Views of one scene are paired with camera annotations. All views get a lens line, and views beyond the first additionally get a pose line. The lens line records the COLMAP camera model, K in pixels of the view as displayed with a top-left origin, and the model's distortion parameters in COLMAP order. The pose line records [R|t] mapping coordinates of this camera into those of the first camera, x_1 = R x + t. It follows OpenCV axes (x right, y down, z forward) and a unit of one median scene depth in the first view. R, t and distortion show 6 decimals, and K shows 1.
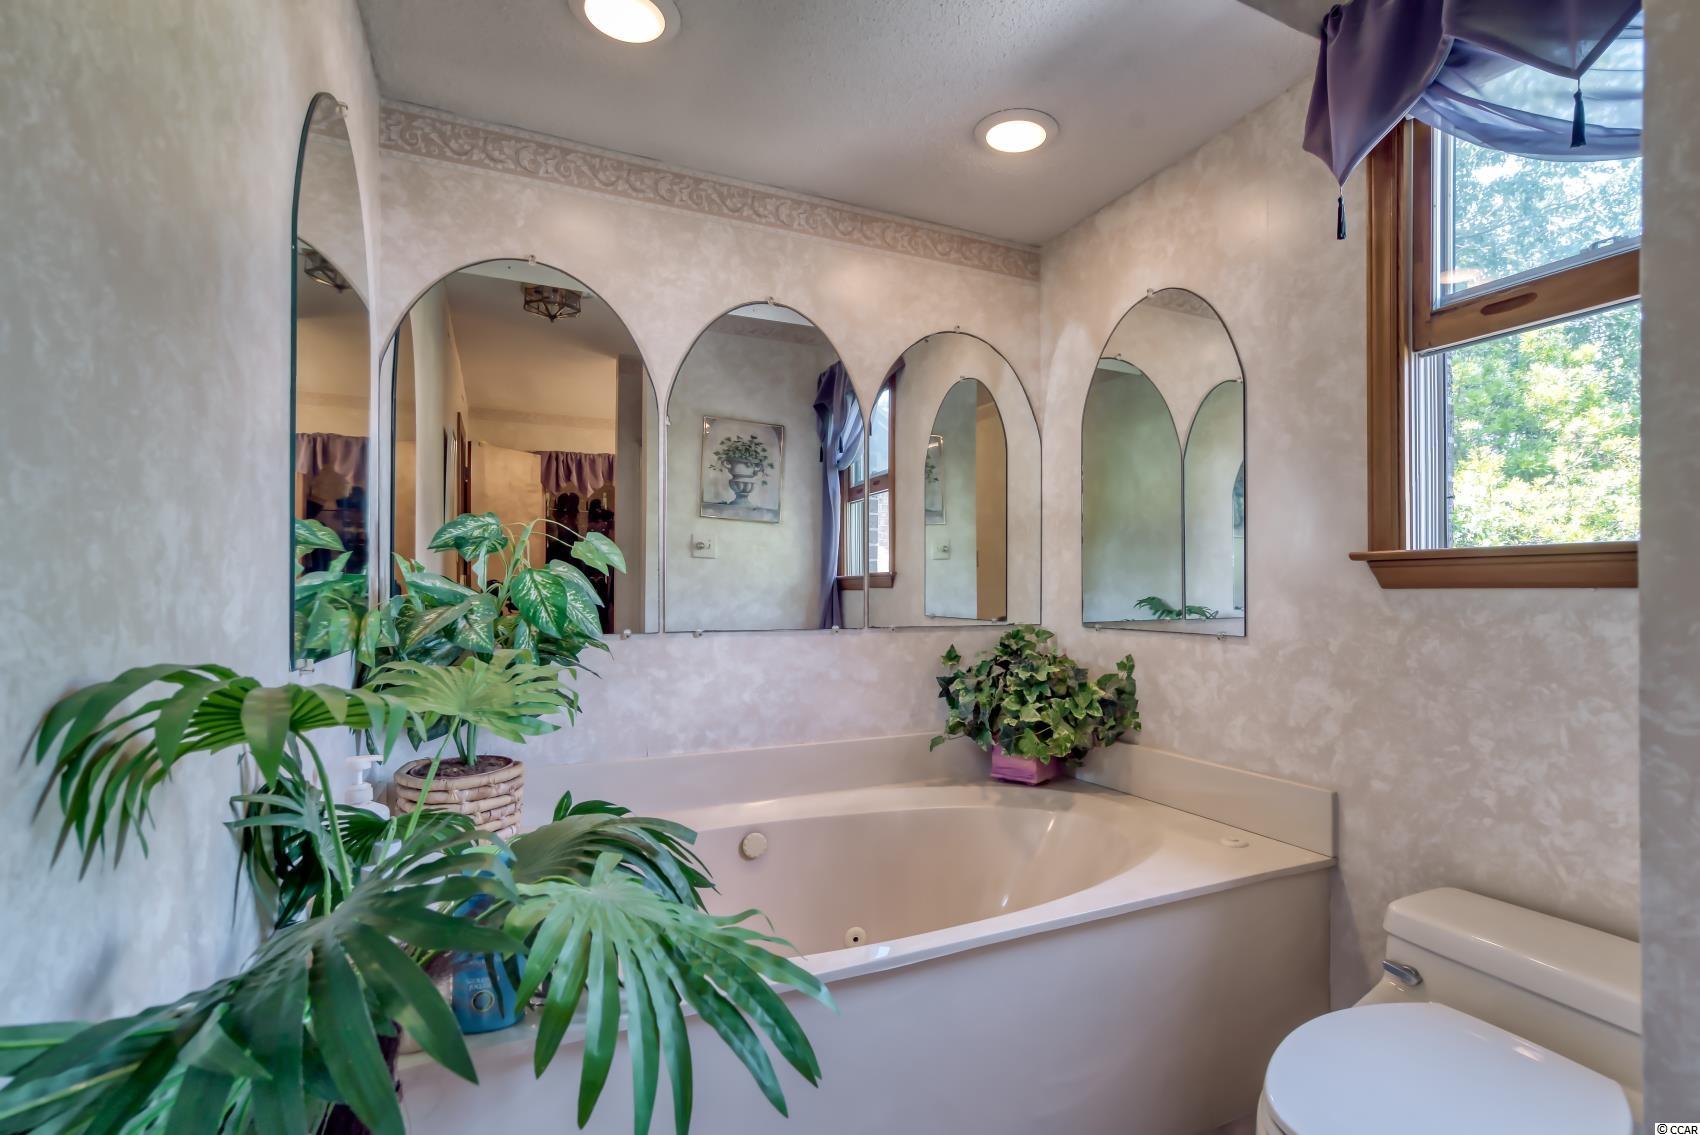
lens RADIAL K [[835.7, 0, 914.7], [0, 835.7, 590.7], [0, 0, 1]] dist [-0.033722, 0.013860]
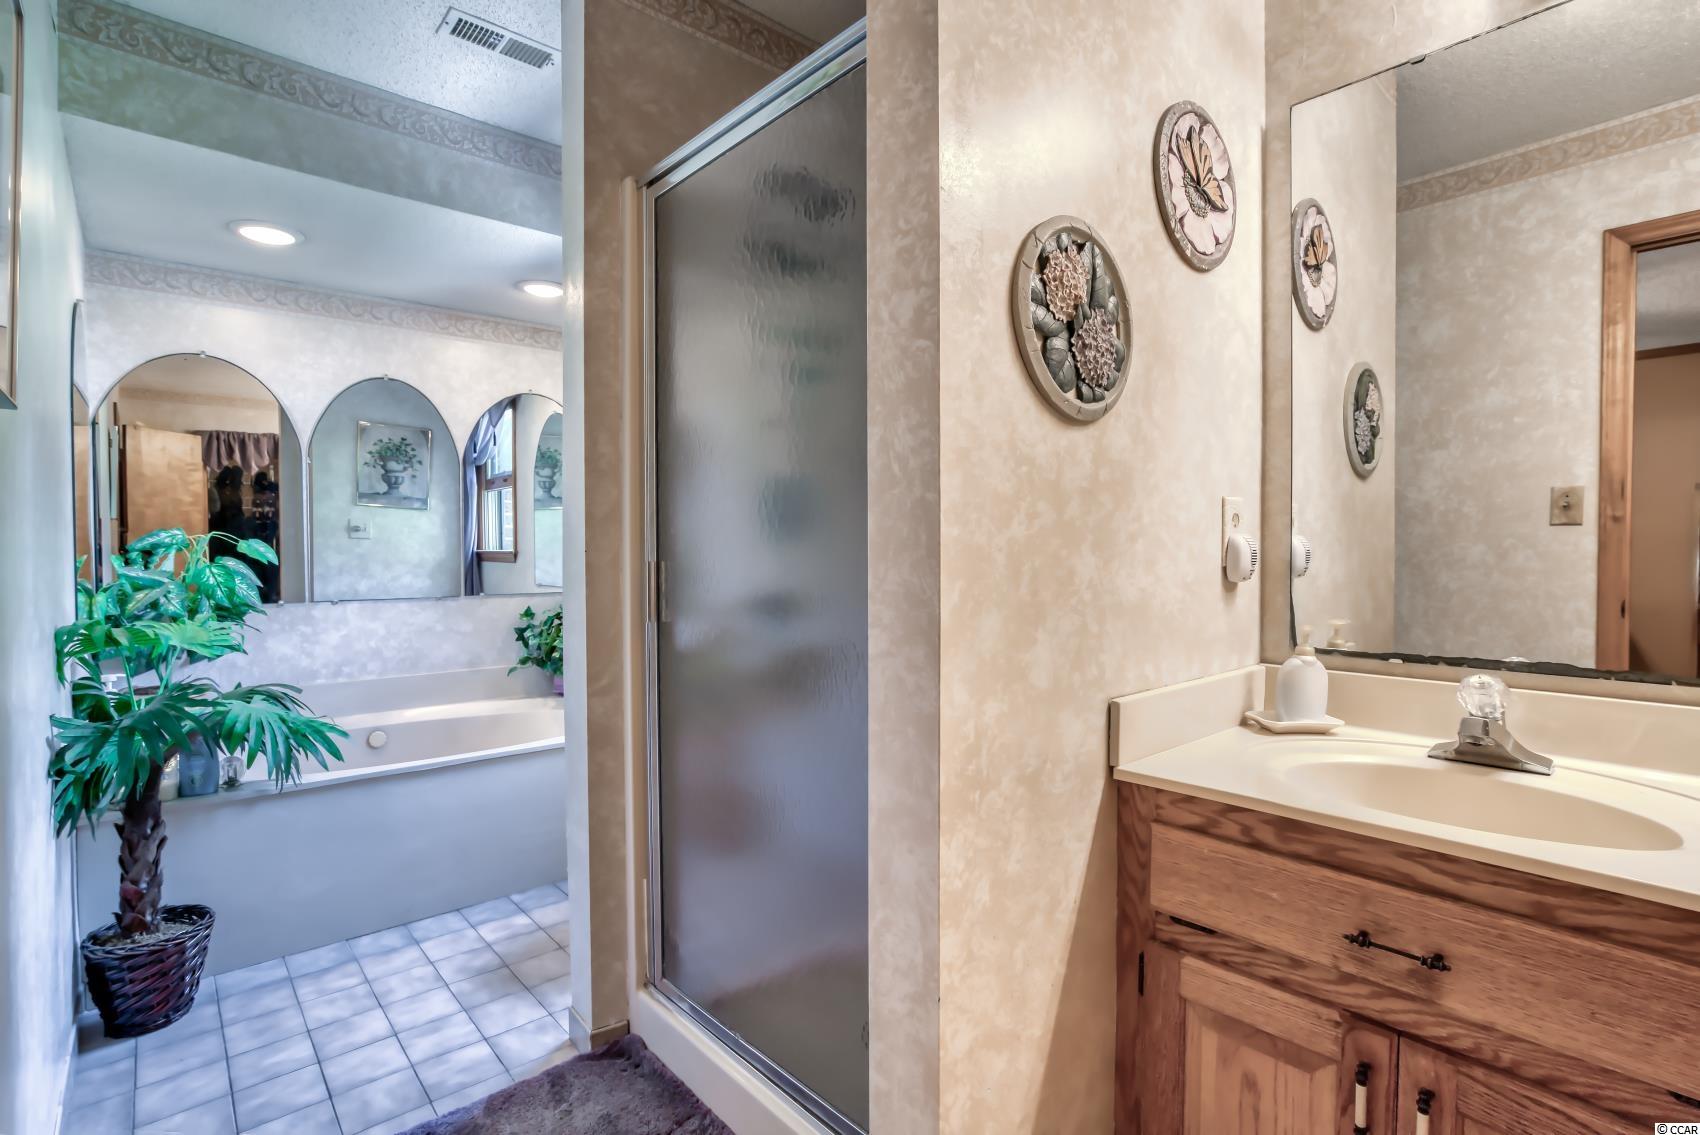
lens RADIAL K [[835.7, 0, 843.3], [0, 835.7, 567.3], [0, 0, 1]] dist [-0.033722, 0.013860]
pose [[0.970333, -0.010774, 0.241532, 0.259472], [0.005583, 0.999739, 0.022168, -0.037708], [-0.241707, -0.020162, 0.970140, -0.637441]]
